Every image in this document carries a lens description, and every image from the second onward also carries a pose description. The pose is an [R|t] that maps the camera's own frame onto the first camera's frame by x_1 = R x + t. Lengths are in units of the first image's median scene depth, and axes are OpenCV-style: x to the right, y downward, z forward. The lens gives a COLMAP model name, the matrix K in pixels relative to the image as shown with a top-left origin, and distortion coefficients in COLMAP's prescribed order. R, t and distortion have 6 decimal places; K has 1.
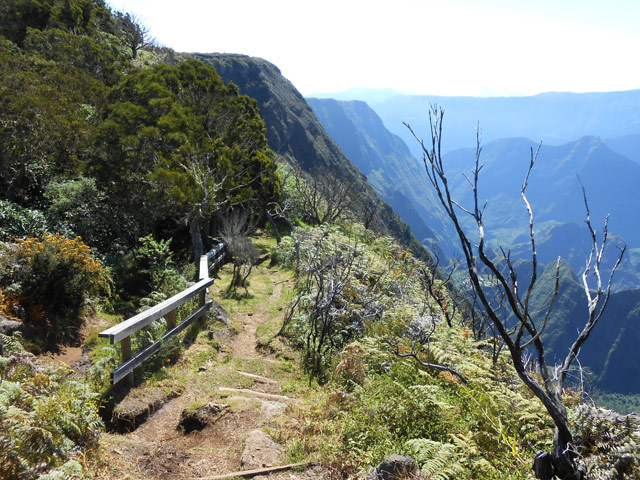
lens RADIAL K [[488.3, 0, 320.0], [0, 488.3, 240.0], [0, 0, 1]] dist [-0.048763, 0.006108]
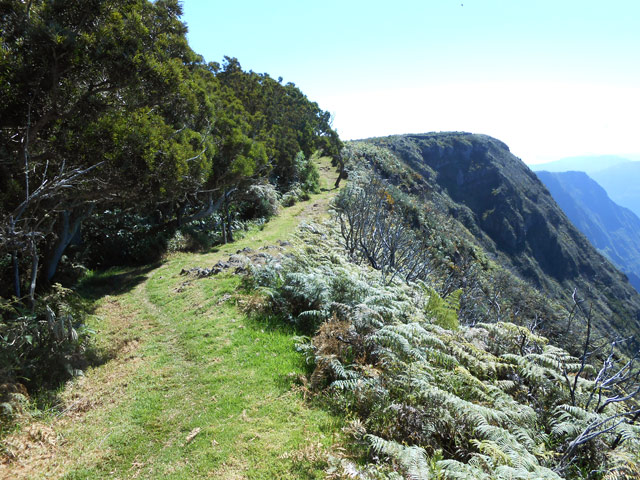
lens RADIAL K [[488.3, 0, 320.0], [0, 488.3, 240.0], [0, 0, 1]] dist [-0.048763, 0.006108]
pose [[0.920456, -0.005580, -0.390807, -0.057747], [-0.053493, 0.988691, -0.140105, -0.066881], [0.387169, 0.149866, 0.909747, 0.168133]]
